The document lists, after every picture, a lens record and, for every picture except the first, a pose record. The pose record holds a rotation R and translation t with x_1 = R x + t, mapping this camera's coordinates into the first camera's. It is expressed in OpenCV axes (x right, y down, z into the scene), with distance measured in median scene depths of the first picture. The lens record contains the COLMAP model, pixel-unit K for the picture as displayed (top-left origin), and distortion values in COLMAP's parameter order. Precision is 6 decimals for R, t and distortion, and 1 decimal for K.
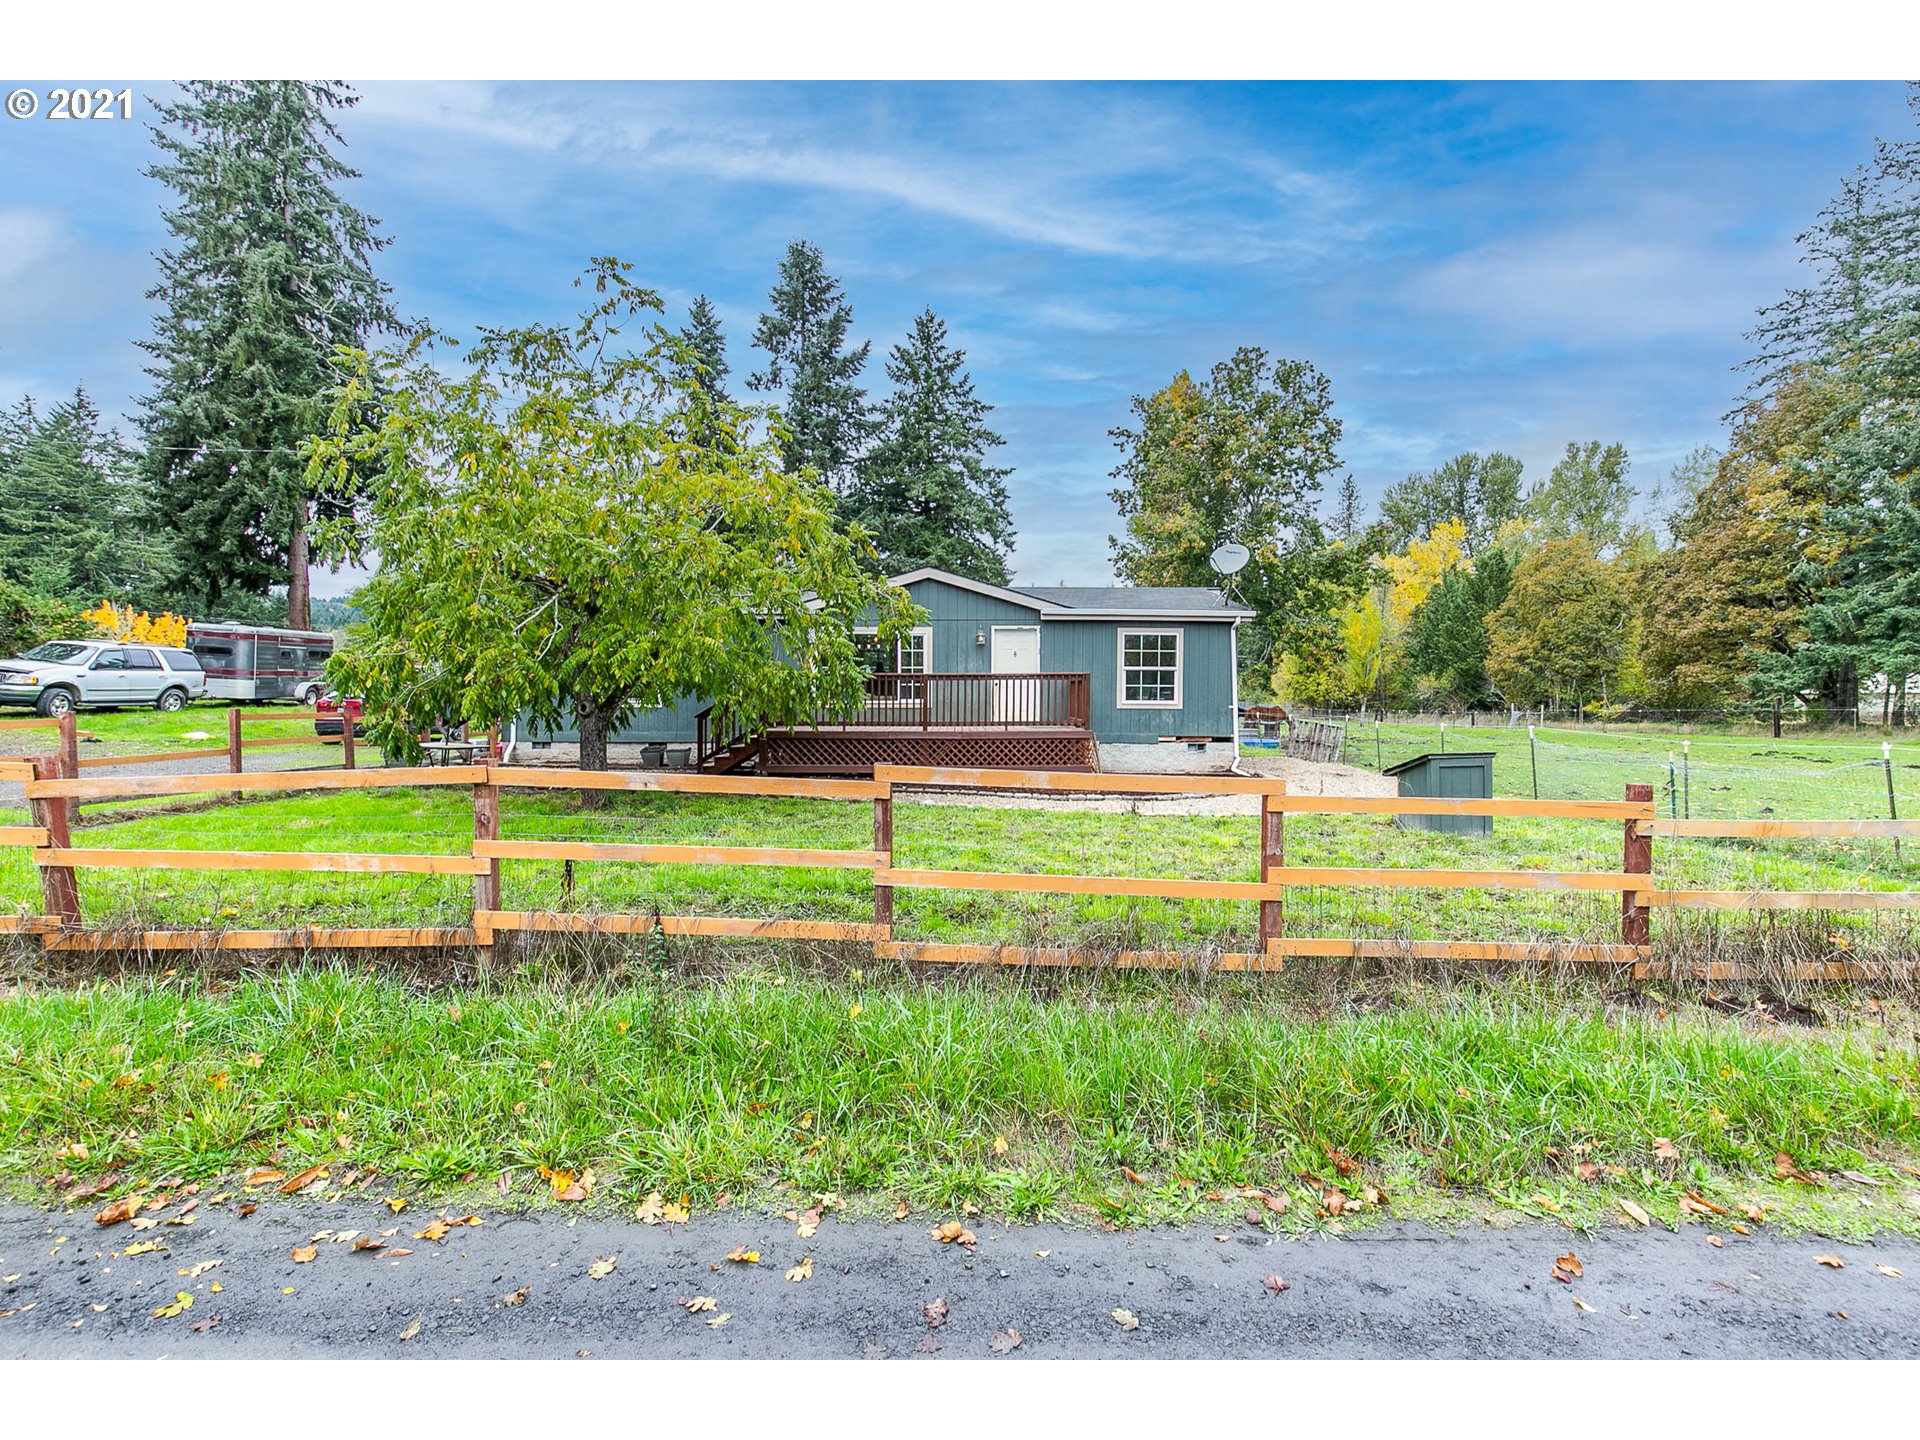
lens RADIAL K [[875.4, 0, 956.1], [0, 875.4, 716.2], [0, 0, 1]] dist [0.004615, -0.000405]
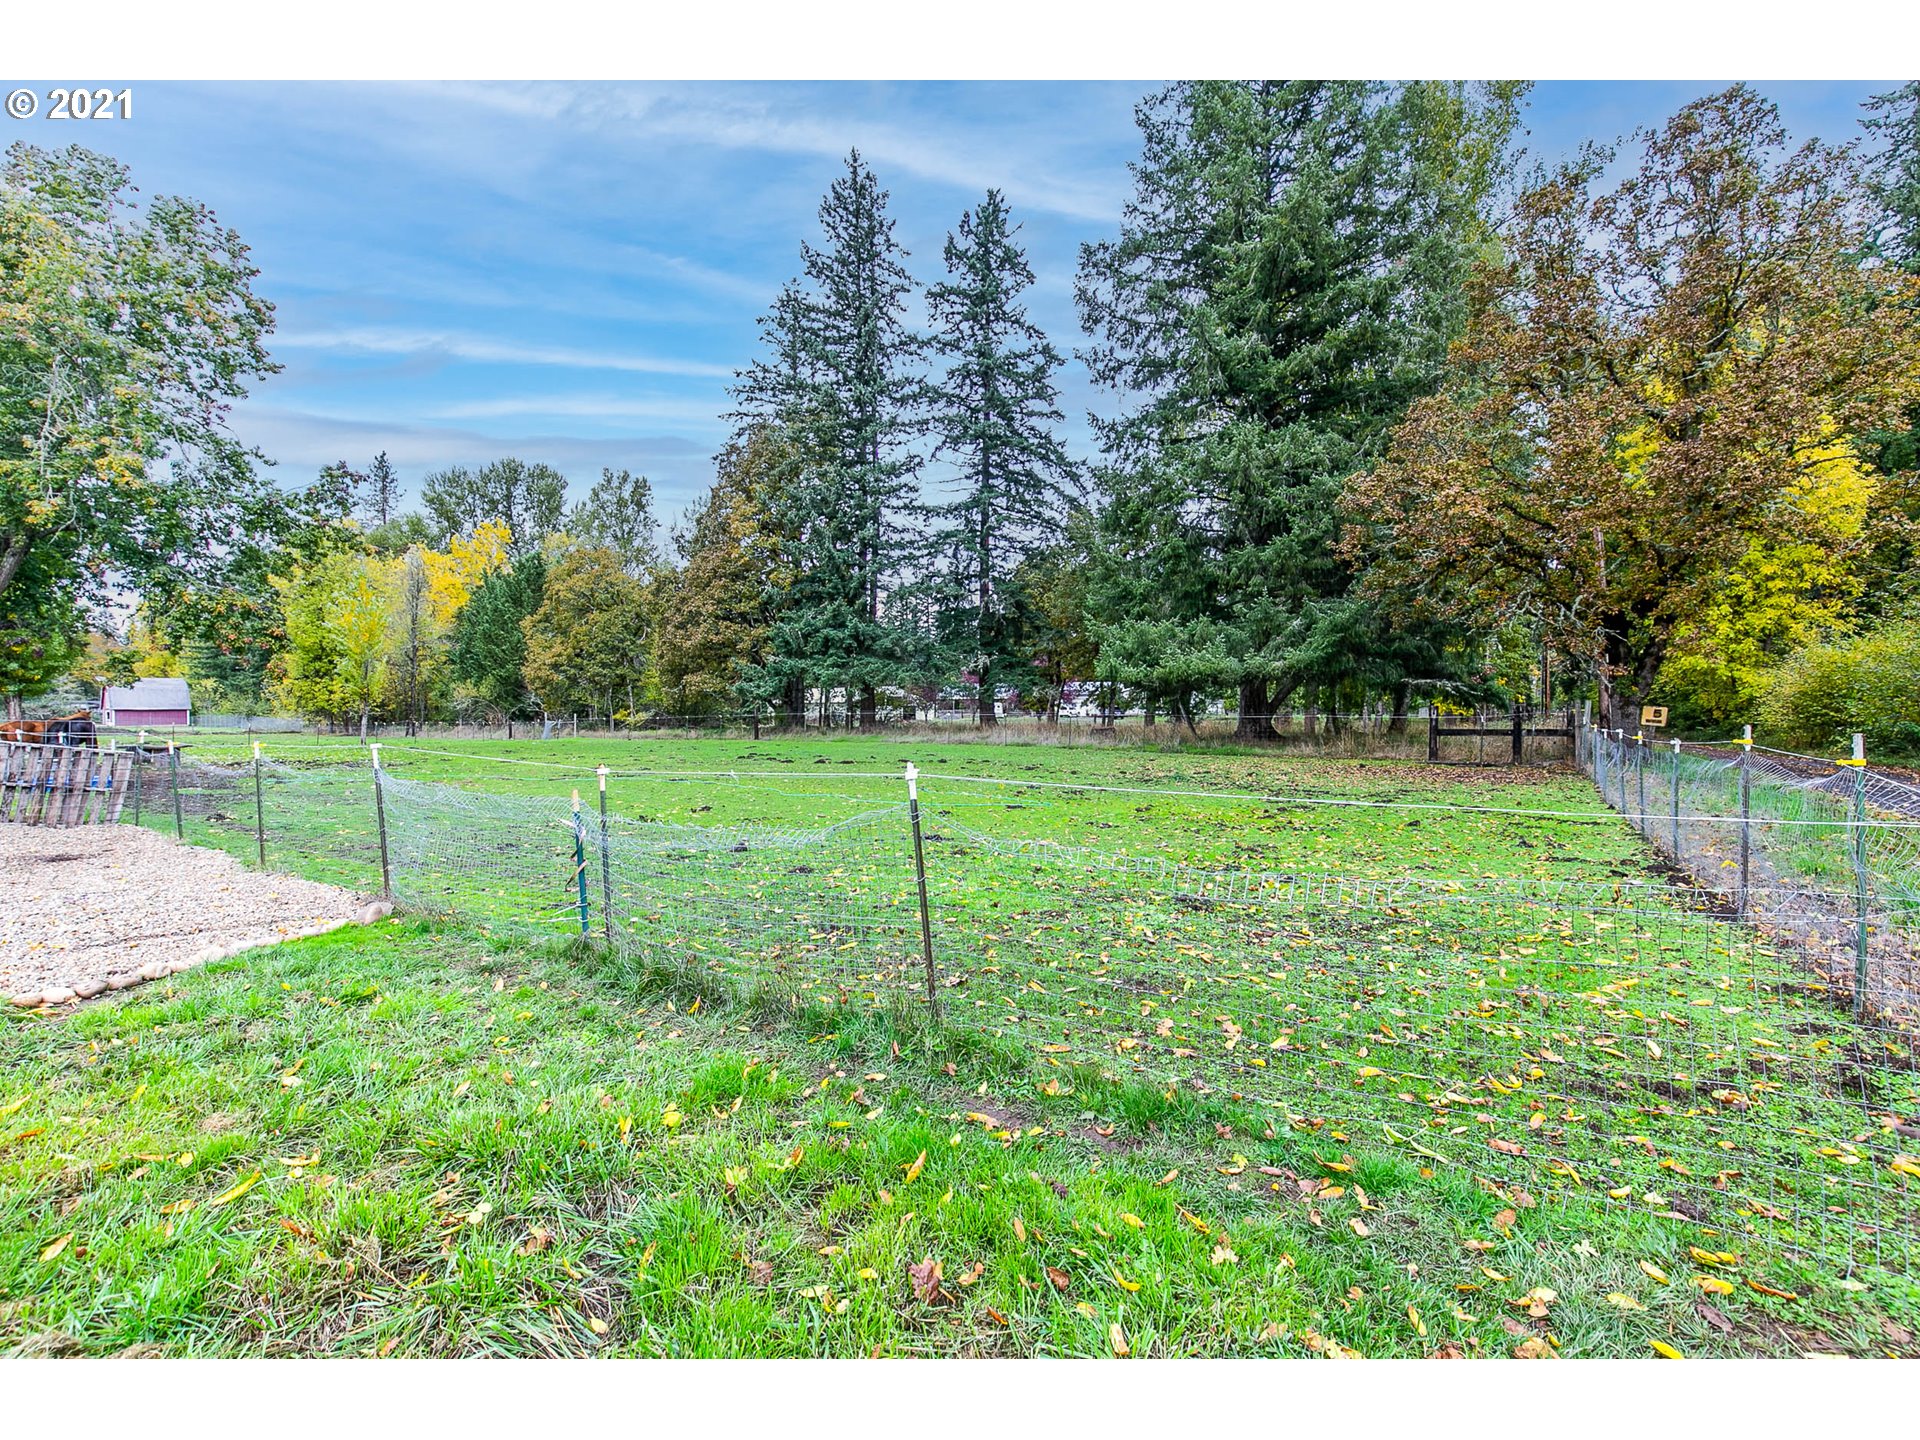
lens RADIAL K [[875.4, 0, 965.8], [0, 875.4, 715.3], [0, 0, 1]] dist [0.004615, -0.000405]
pose [[0.553175, -0.011875, 0.832980, 0.127997], [0.023756, 0.999717, -0.001525, 0.001006], [-0.832726, 0.020632, 0.553301, 0.133487]]
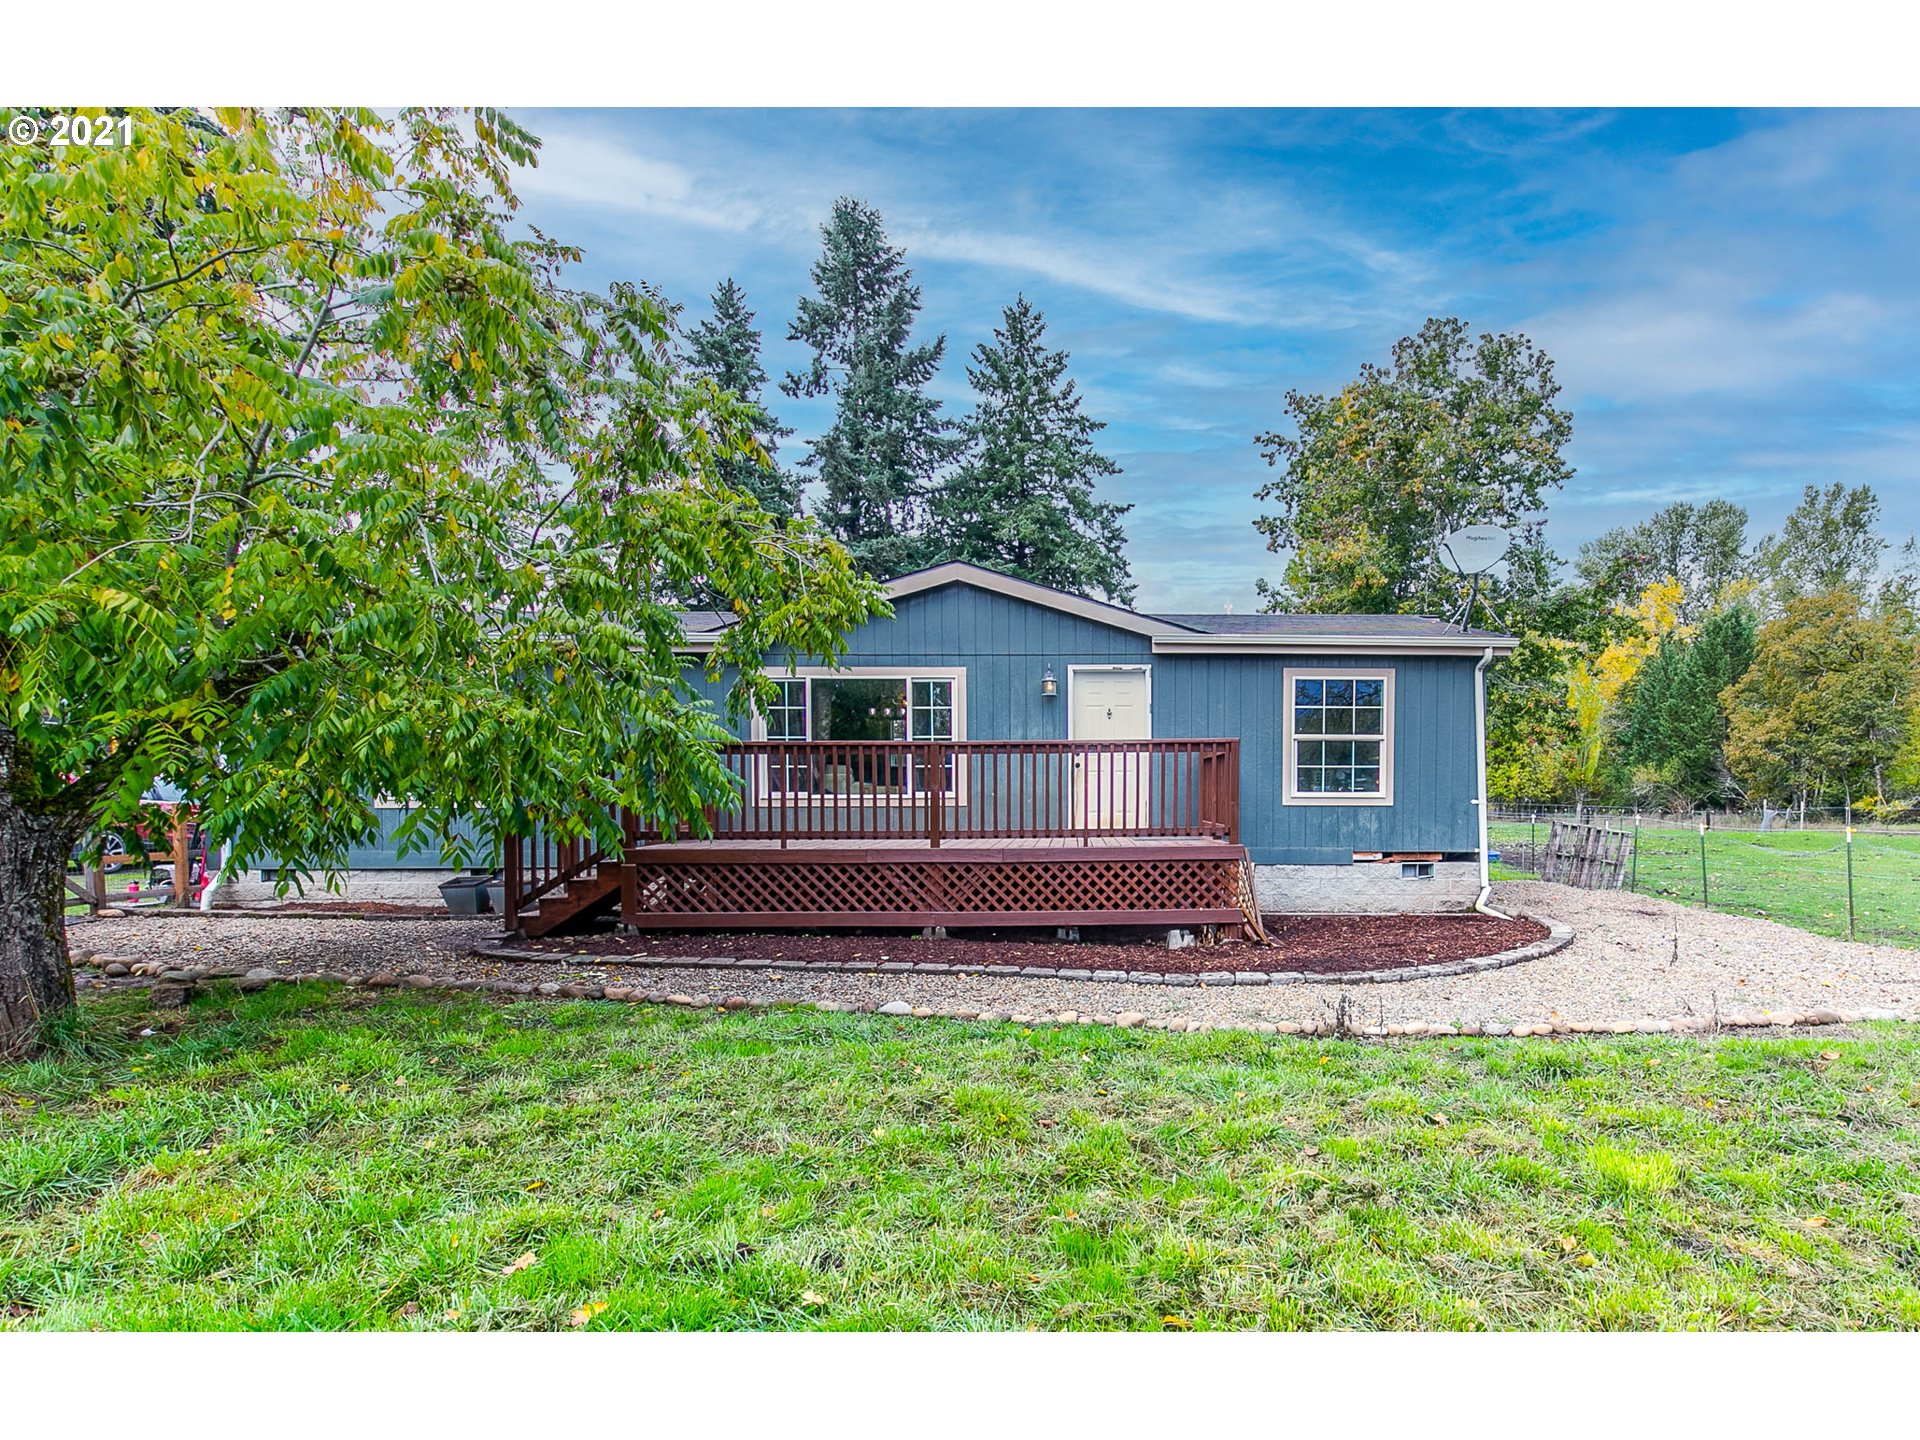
lens RADIAL K [[1022.8, 0, 1106.5], [0, 1022.8, 821.8], [0, 0, 1]] dist [0.011021, -0.000333]
pose [[0.999452, -0.006266, 0.032514, 0.016768], [0.006224, 0.999980, 0.001395, 0.000210], [-0.032522, -0.001192, 0.999470, 0.123433]]
